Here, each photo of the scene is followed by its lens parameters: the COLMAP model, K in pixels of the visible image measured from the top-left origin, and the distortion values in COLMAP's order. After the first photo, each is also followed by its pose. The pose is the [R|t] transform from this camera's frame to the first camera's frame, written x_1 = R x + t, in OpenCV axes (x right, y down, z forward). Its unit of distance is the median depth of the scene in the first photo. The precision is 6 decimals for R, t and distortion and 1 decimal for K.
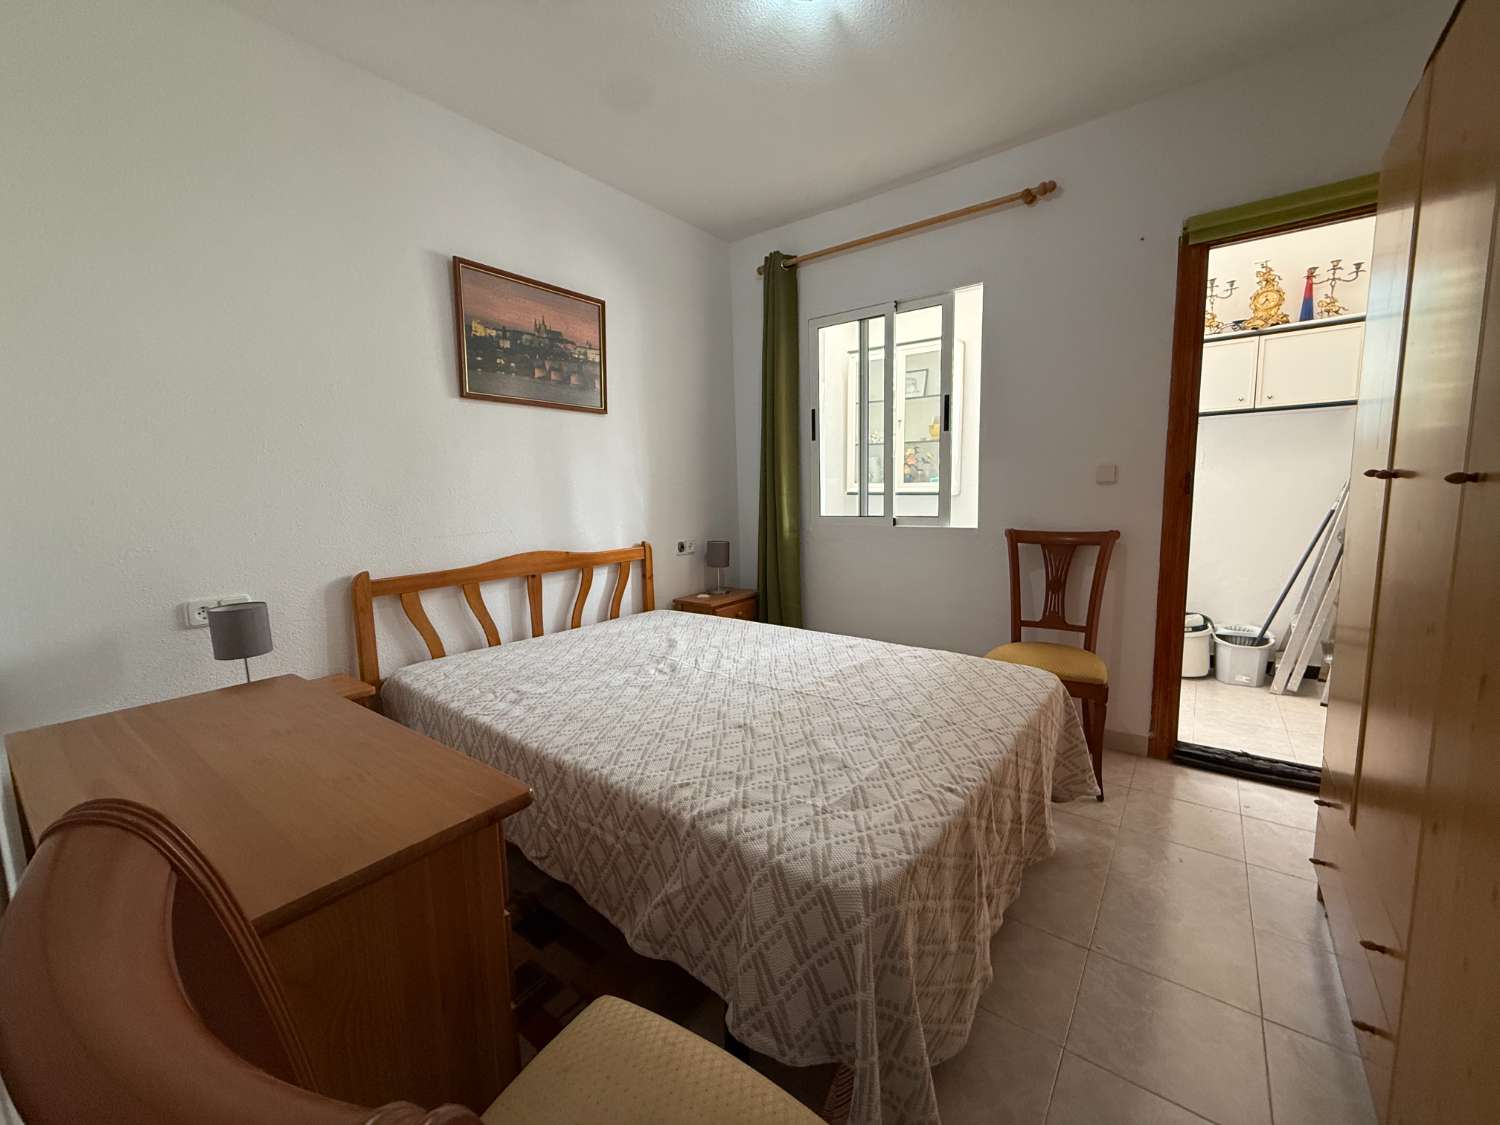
lens RADIAL K [[596.3, 0, 744.1], [0, 596.3, 561.2], [0, 0, 1]] dist [-0.000765, 0.000215]
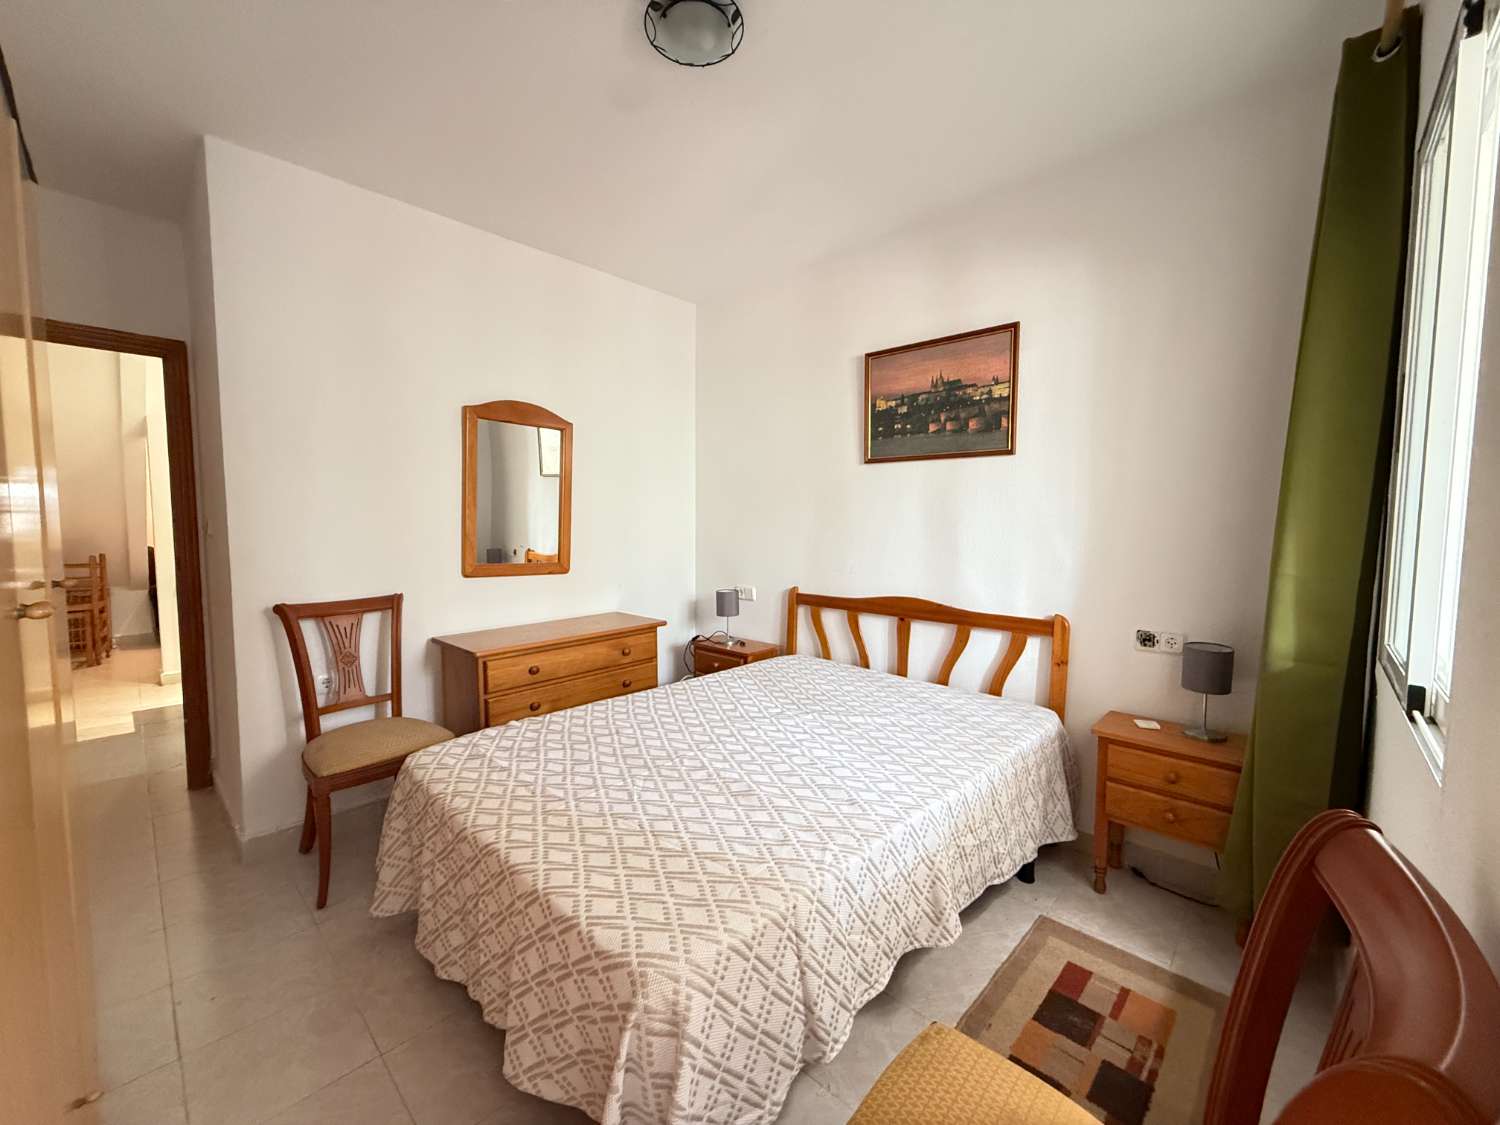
lens RADIAL K [[596.3, 0, 746.3], [0, 596.3, 557.5], [0, 0, 1]] dist [-0.000765, 0.000215]
pose [[-0.102585, 0.086843, -0.990926, 0.781478], [-0.121362, 0.987647, 0.099119, -0.167887], [0.987293, 0.130429, -0.090778, 0.863233]]
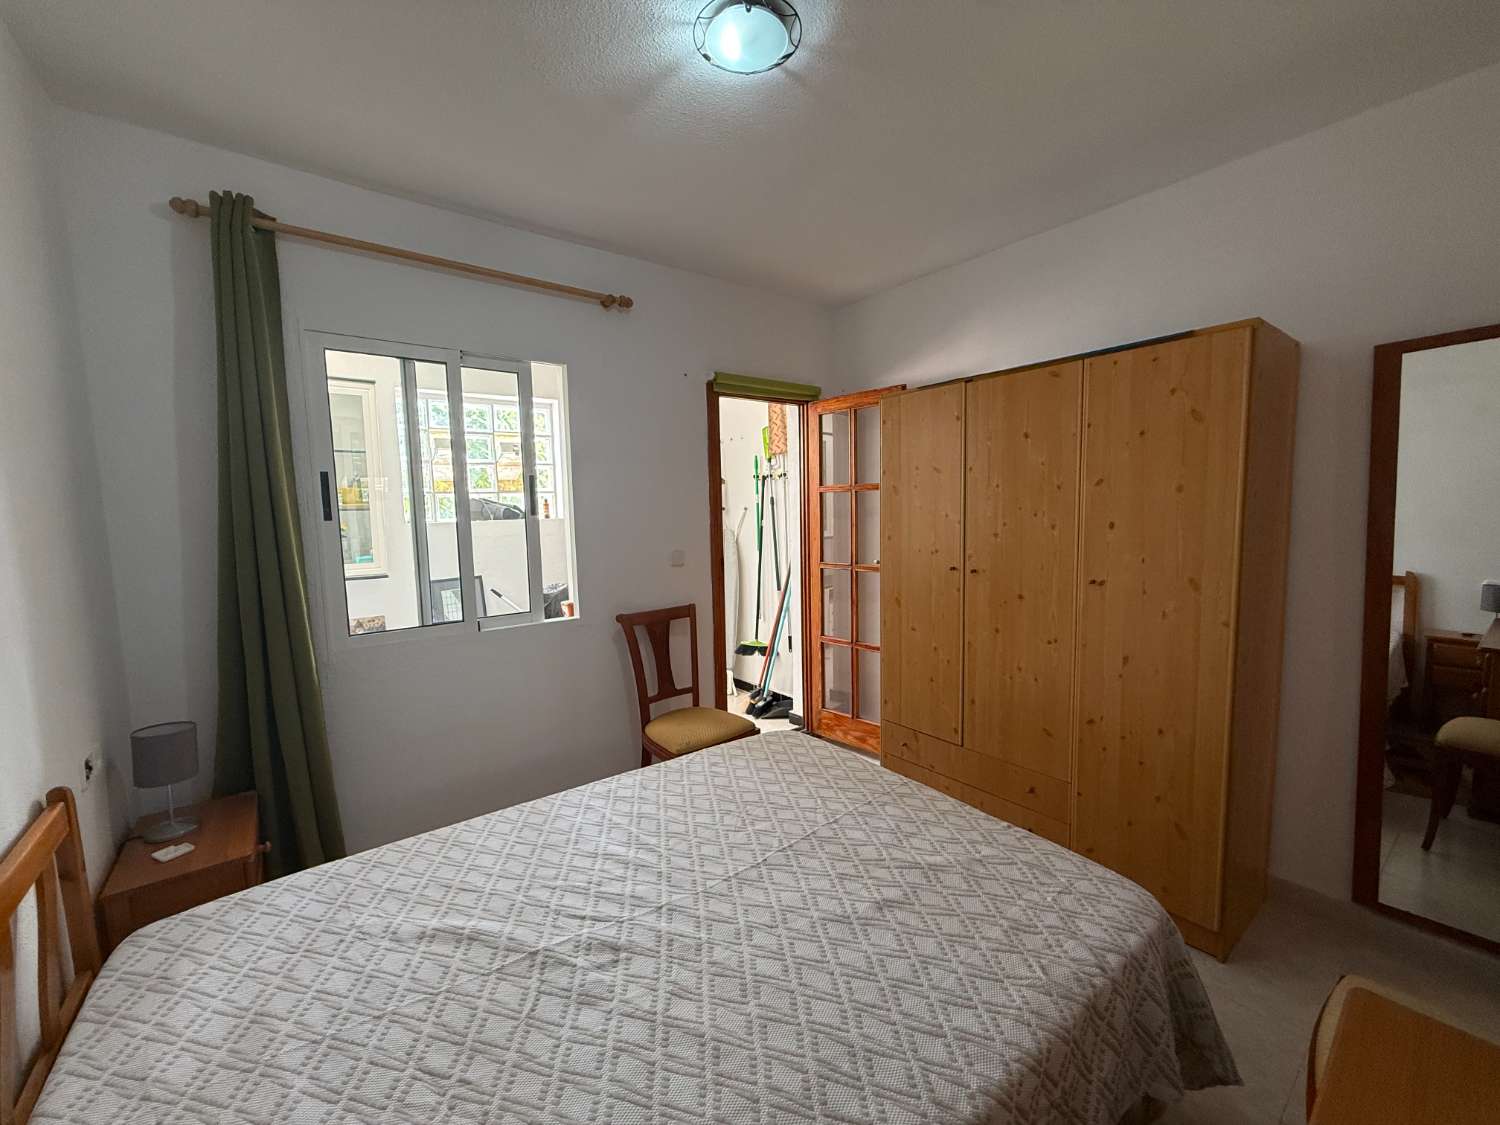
lens RADIAL K [[596.3, 0, 747.2], [0, 596.3, 559.9], [0, 0, 1]] dist [-0.000765, 0.000215]
pose [[0.254082, -0.066834, 0.964871, -0.537111], [0.134579, 0.990348, 0.033160, -0.170244], [-0.957774, 0.121426, 0.260624, 0.577575]]
